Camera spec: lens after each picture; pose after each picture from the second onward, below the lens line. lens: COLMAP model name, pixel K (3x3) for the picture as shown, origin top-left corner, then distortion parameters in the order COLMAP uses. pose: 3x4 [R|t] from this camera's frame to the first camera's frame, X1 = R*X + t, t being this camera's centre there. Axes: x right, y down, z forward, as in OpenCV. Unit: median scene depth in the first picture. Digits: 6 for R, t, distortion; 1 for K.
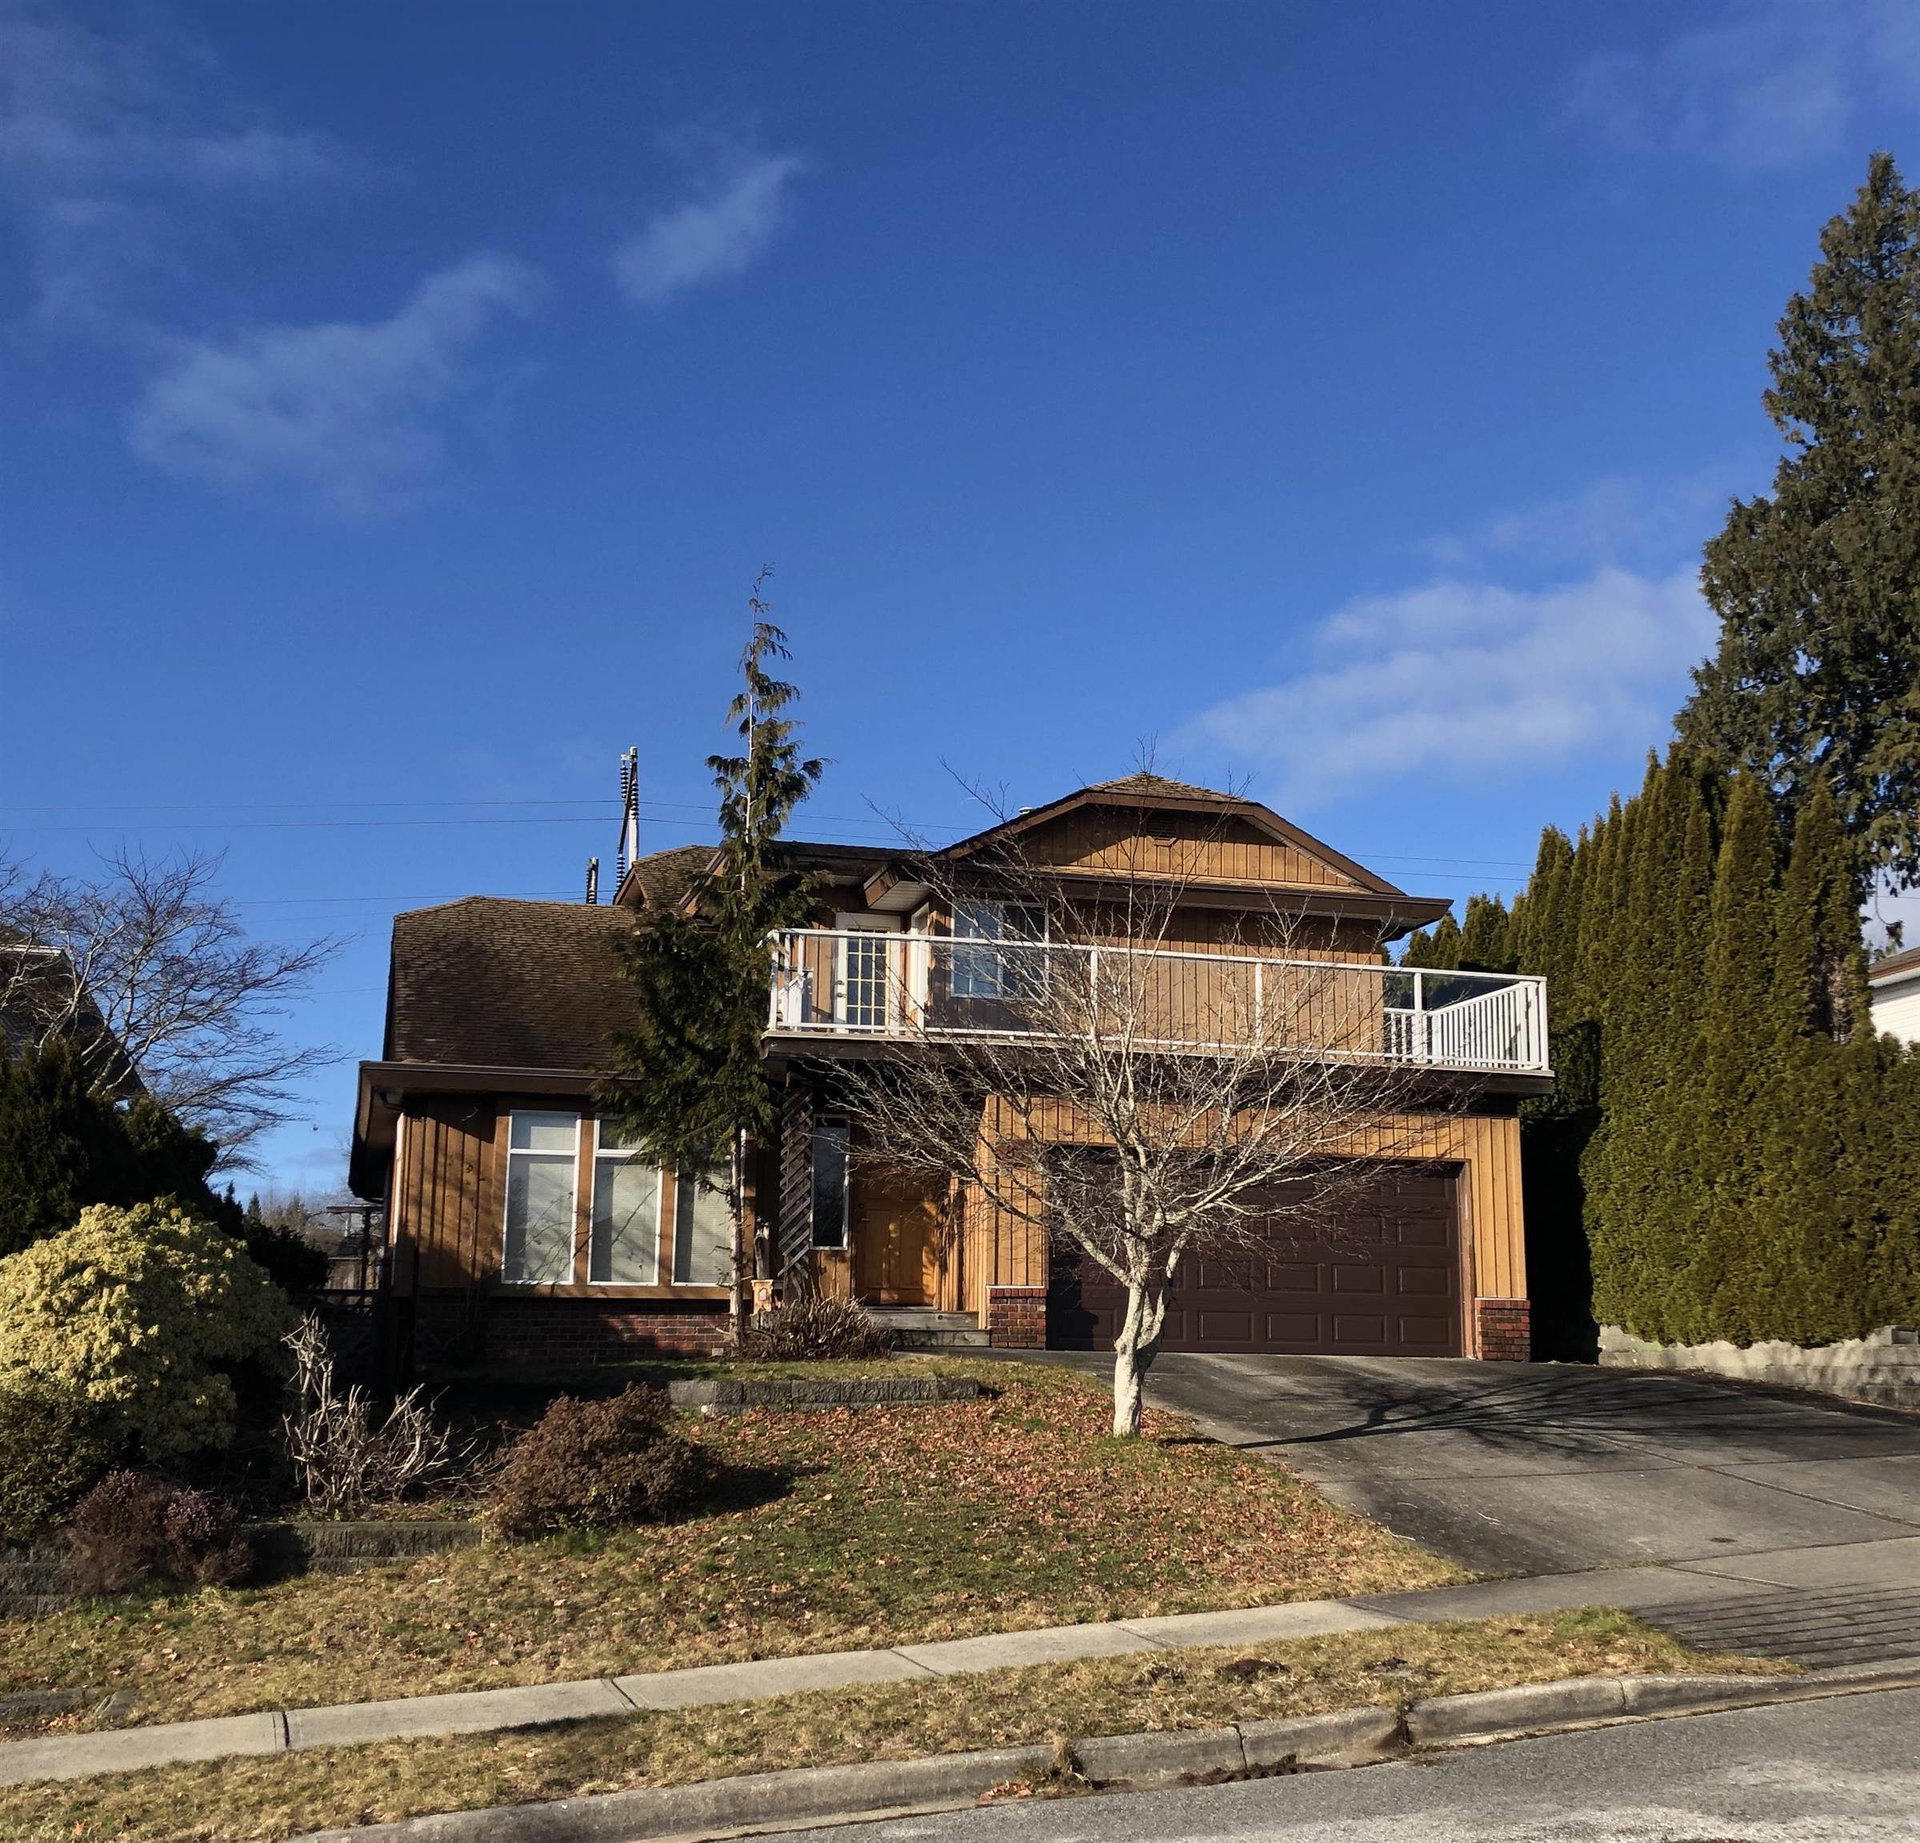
lens RADIAL K [[2268.8, 0, 1079.0], [0, 2268.8, 998.0], [0, 0, 1]] dist [0.015338, 0.000000]
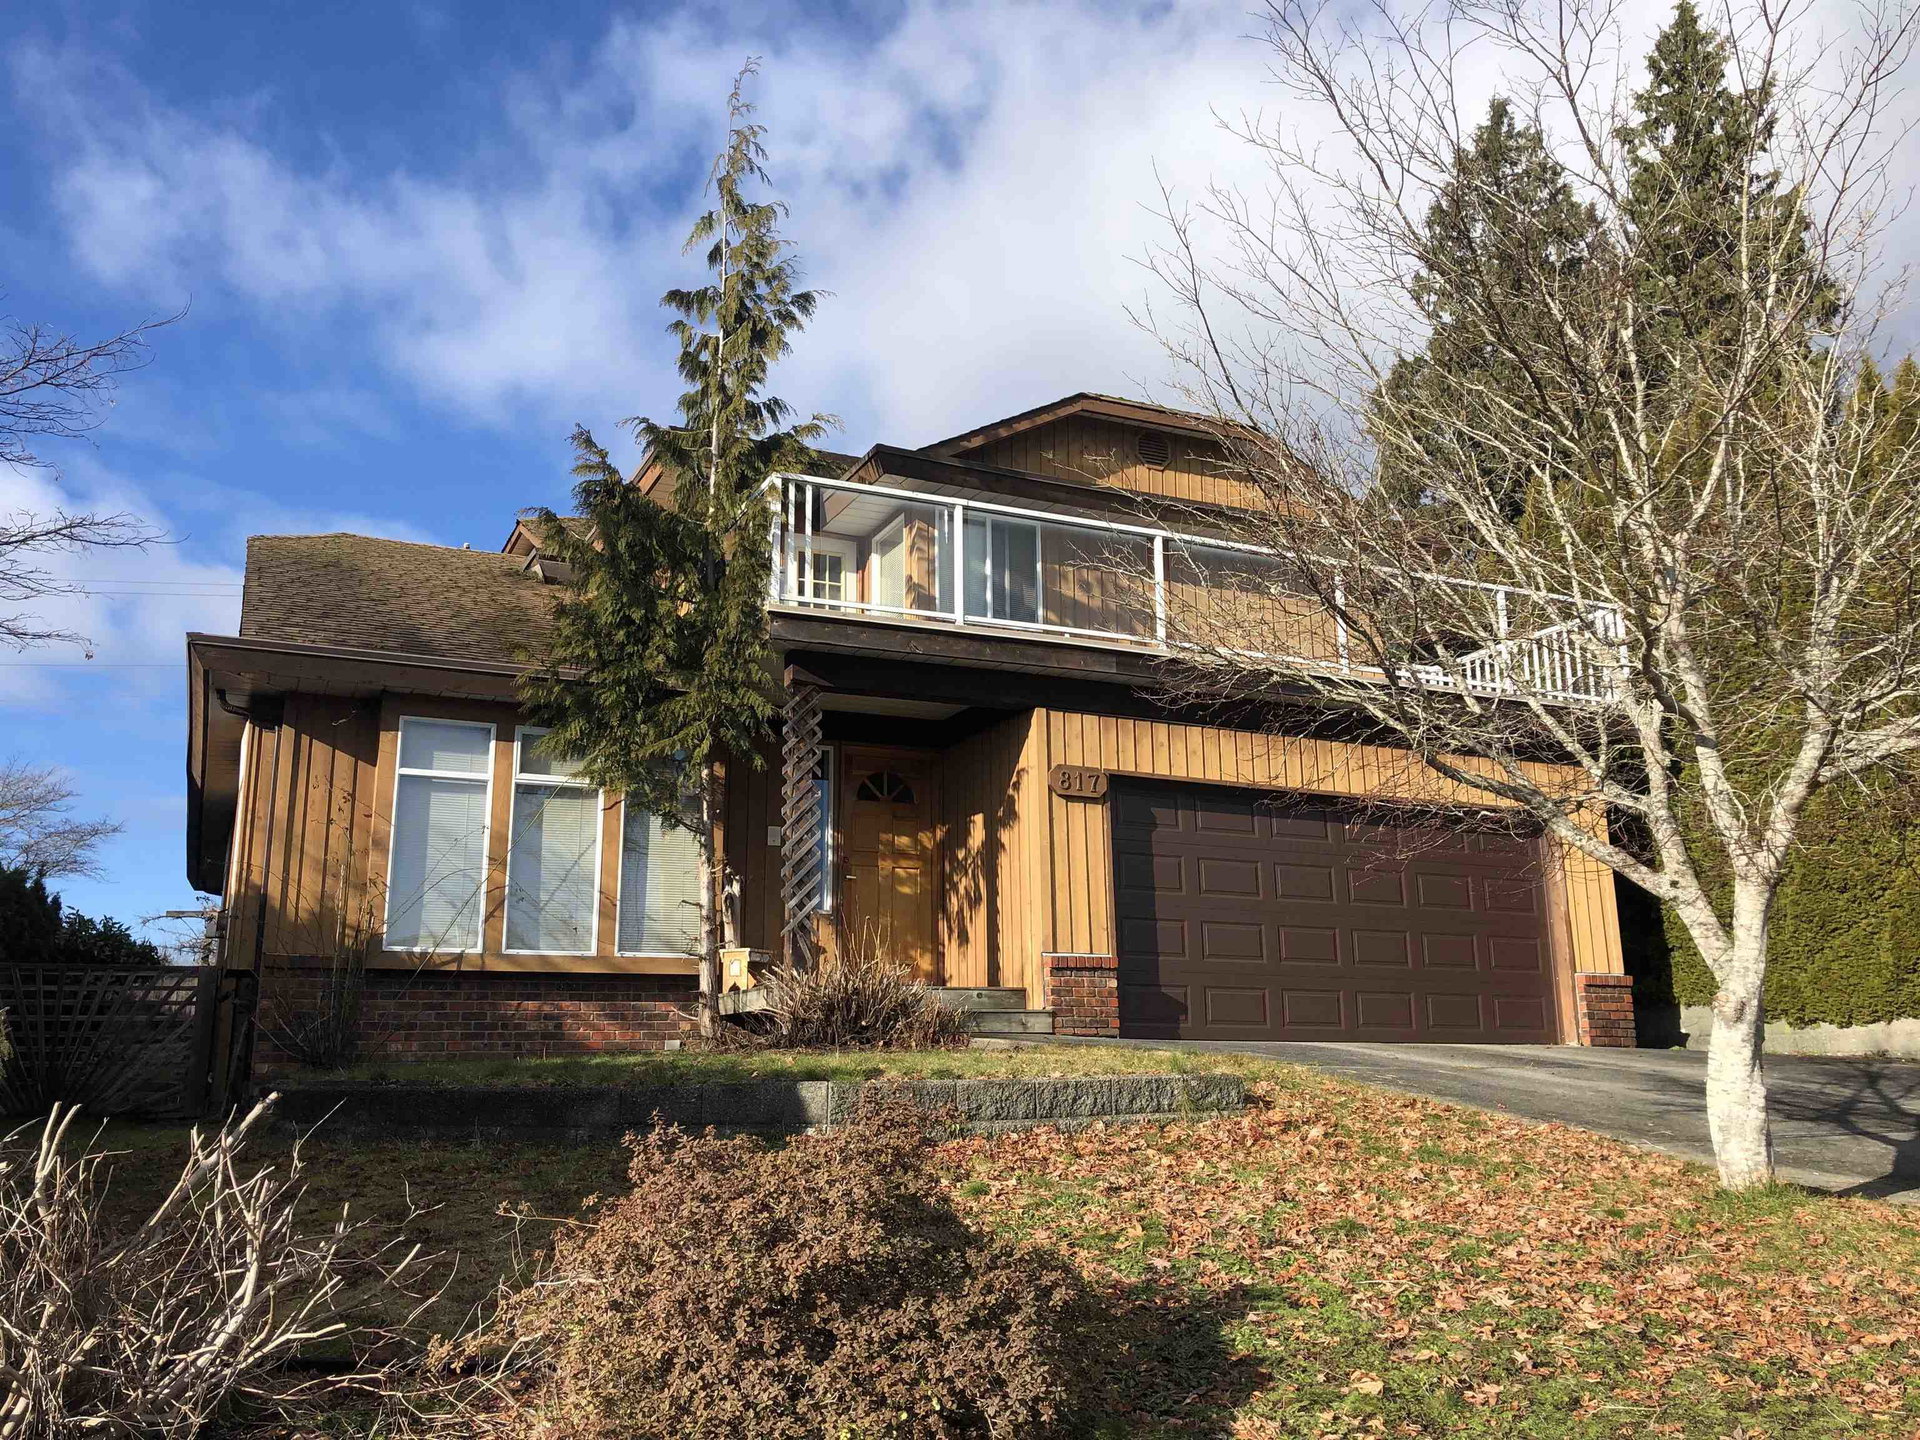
lens RADIAL K [[1563.3, 0, 945.8], [0, 1563.3, 728.1], [0, 0, 1]] dist [0.008295, 0.003420]
pose [[0.992182, 0.015186, 0.123873, -0.138589], [-0.008339, 0.998418, -0.055605, 0.080408], [-0.124522, 0.054137, 0.990739, 0.476912]]
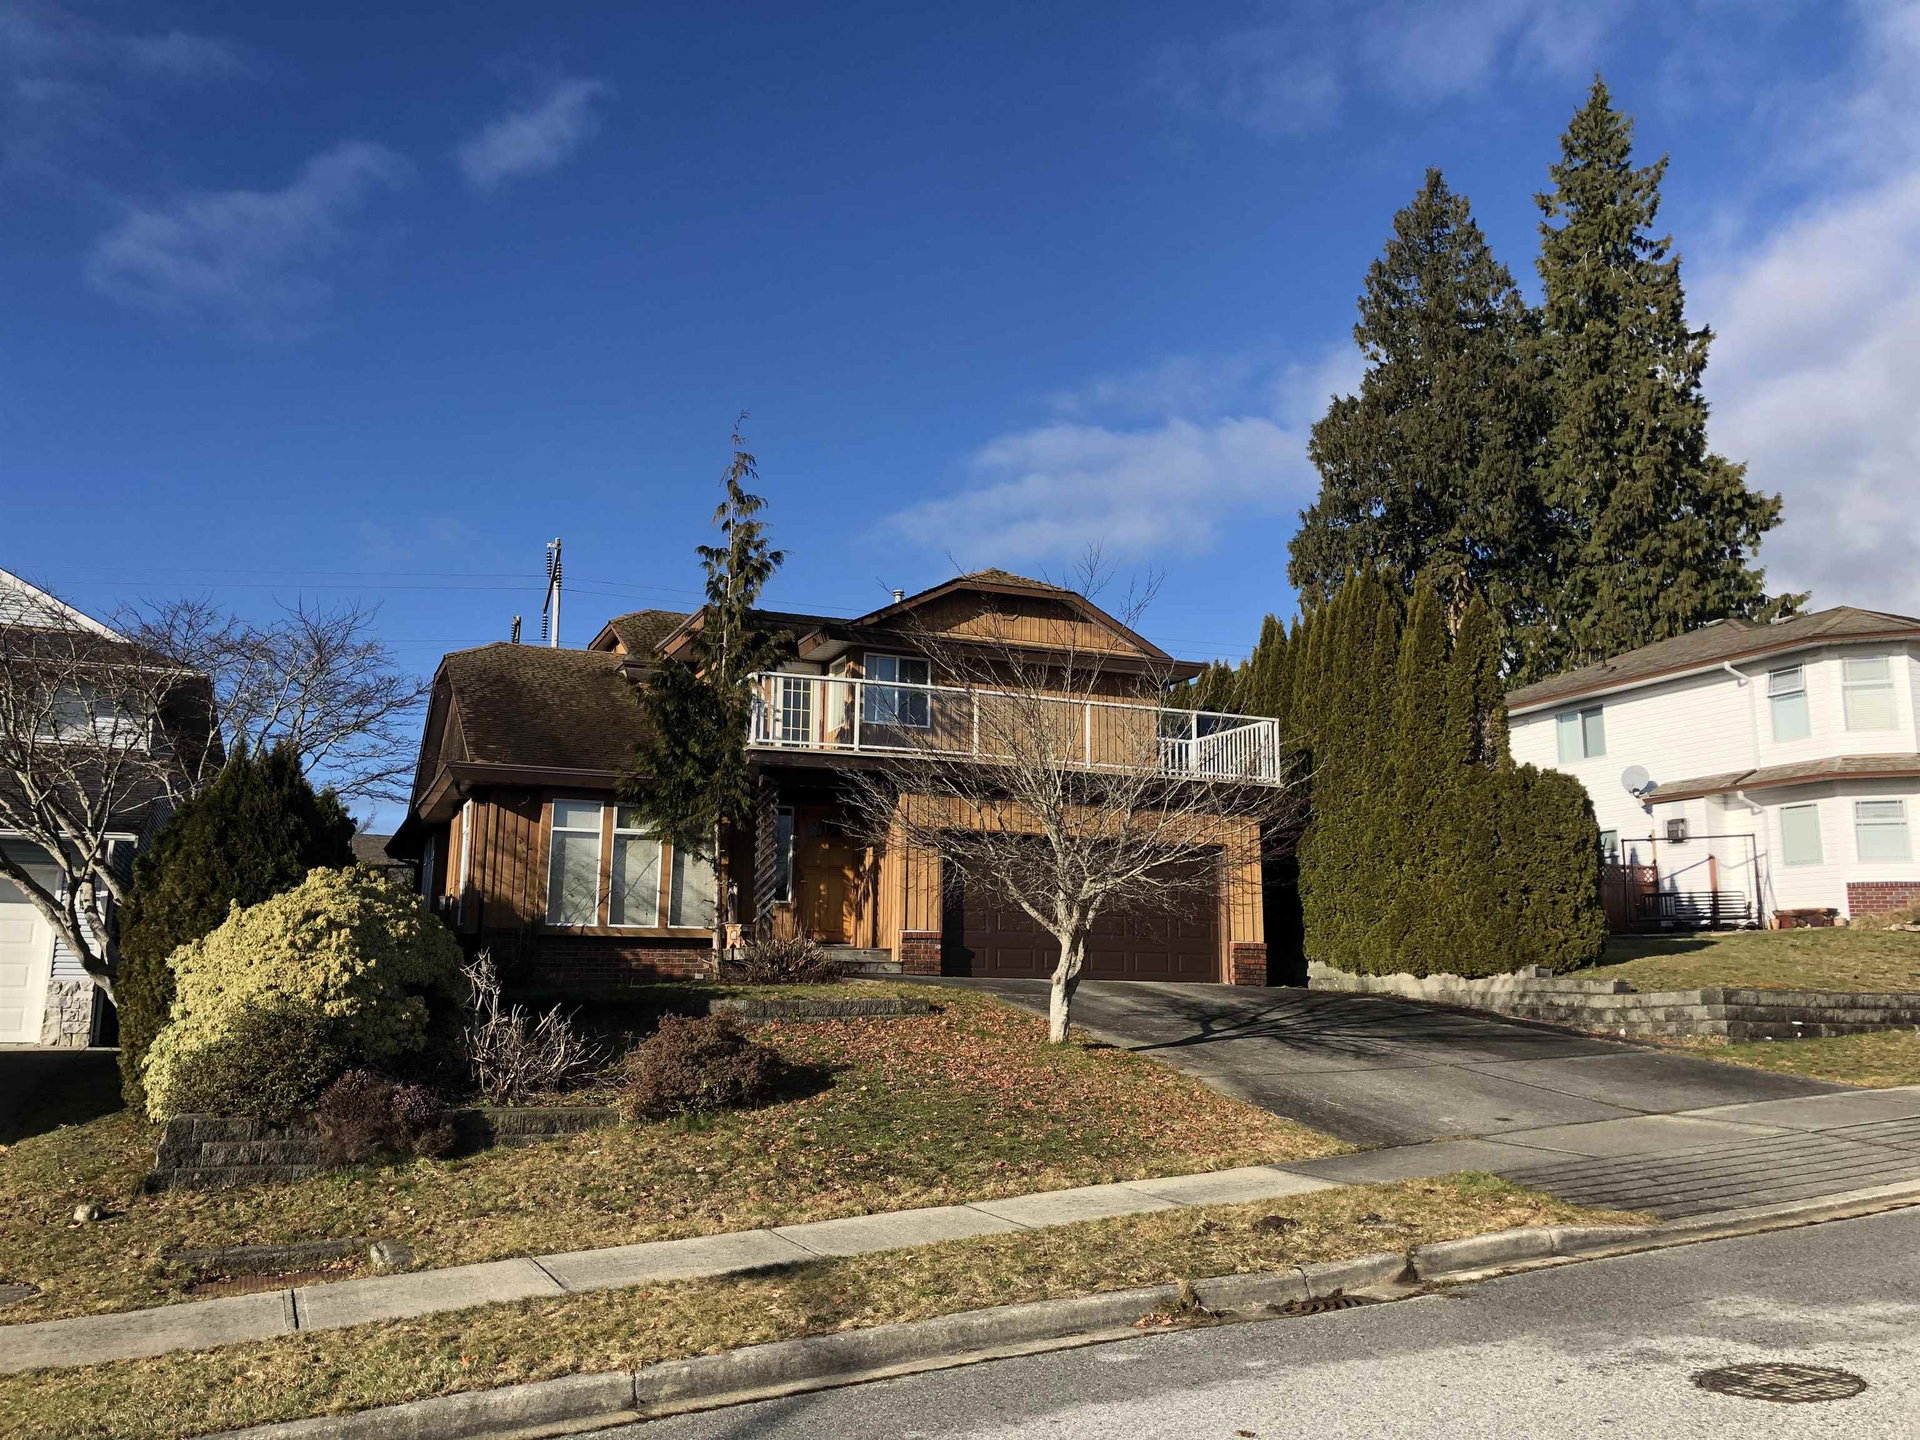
lens RADIAL K [[1563.3, 0, 973.5], [0, 1563.3, 717.0], [0, 0, 1]] dist [0.008295, 0.003420]
pose [[0.995030, 0.022976, 0.096887, -0.091026], [-0.022484, 0.999728, -0.006164, 0.000079], [-0.097002, 0.003955, 0.995276, 0.034073]]
